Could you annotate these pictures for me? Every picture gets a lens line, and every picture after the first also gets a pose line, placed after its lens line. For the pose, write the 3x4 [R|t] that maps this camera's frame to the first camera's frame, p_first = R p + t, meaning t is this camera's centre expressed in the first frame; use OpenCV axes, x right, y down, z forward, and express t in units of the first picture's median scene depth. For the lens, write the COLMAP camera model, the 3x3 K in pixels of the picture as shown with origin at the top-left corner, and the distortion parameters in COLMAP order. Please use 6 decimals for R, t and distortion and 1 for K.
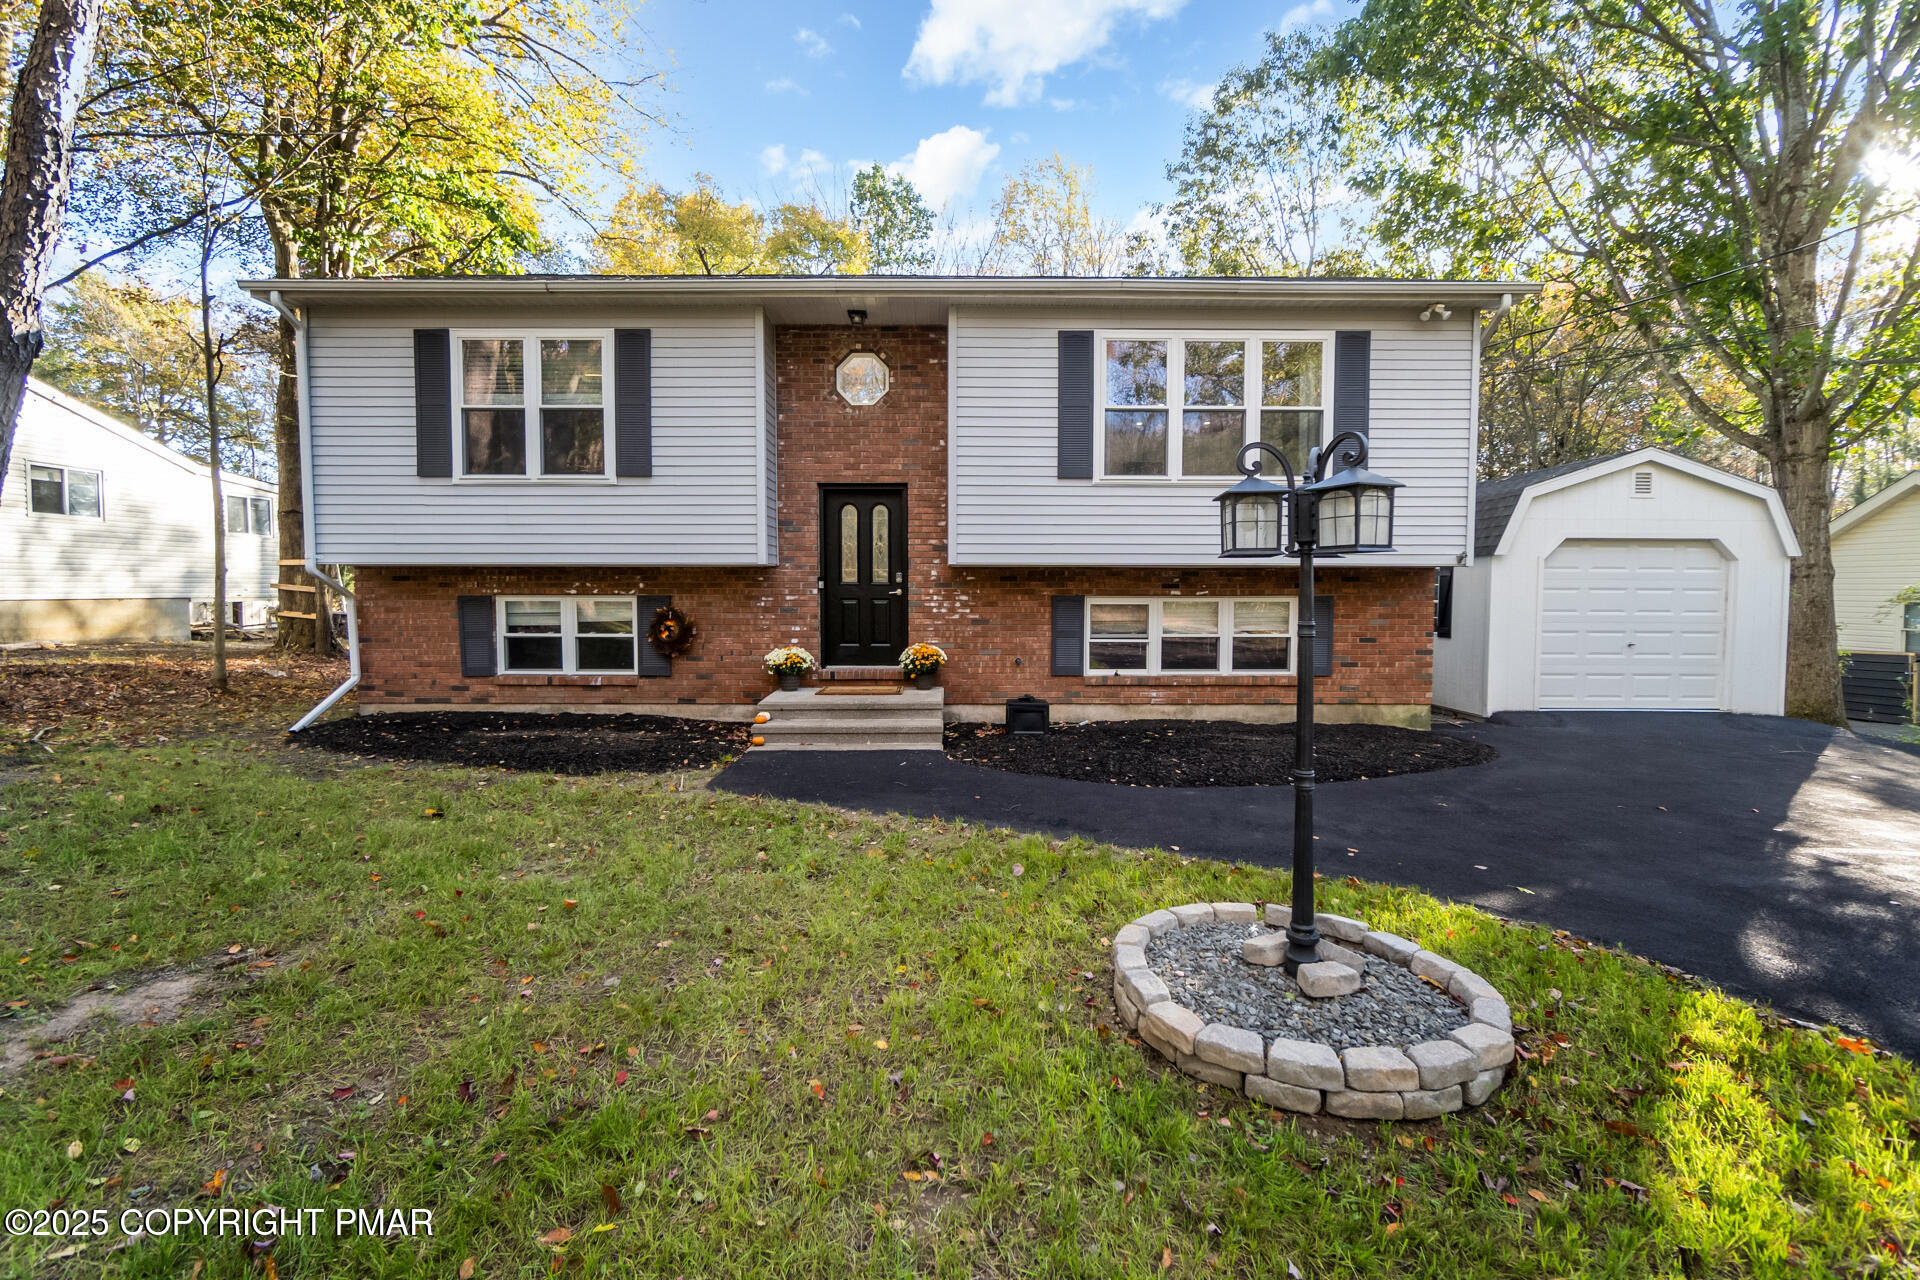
lens RADIAL K [[842.1, 0, 950.9], [0, 842.1, 661.7], [0, 0, 1]] dist [-0.002743, -0.000201]
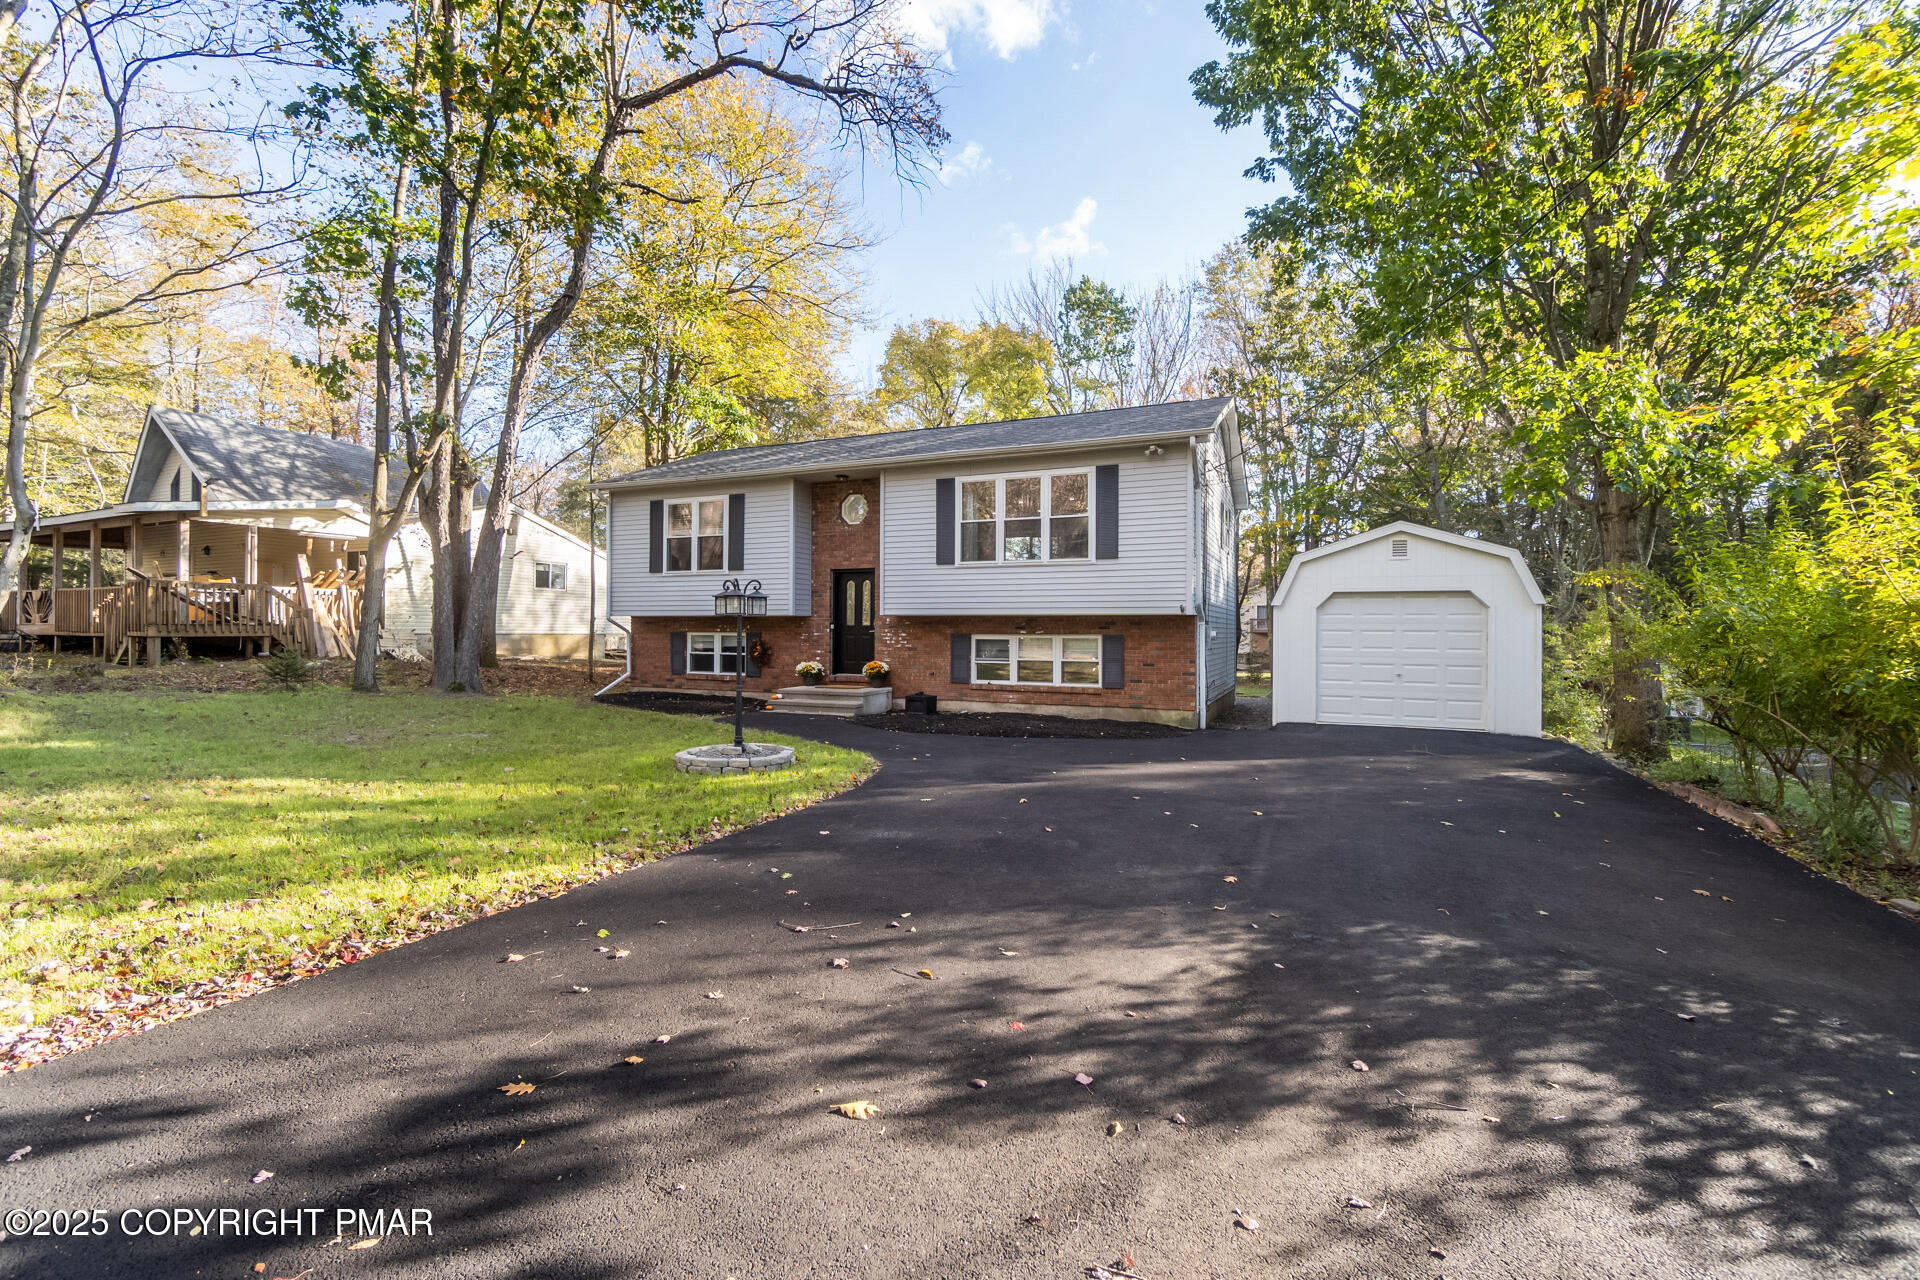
lens RADIAL K [[842.1, 0, 950.9], [0, 842.1, 661.7], [0, 0, 1]] dist [-0.002743, -0.000201]
pose [[0.907129, 0.018894, -0.420427, 0.803044], [-0.037414, 0.998657, -0.035848, 0.034357], [0.419185, 0.048249, 0.906618, -0.475074]]
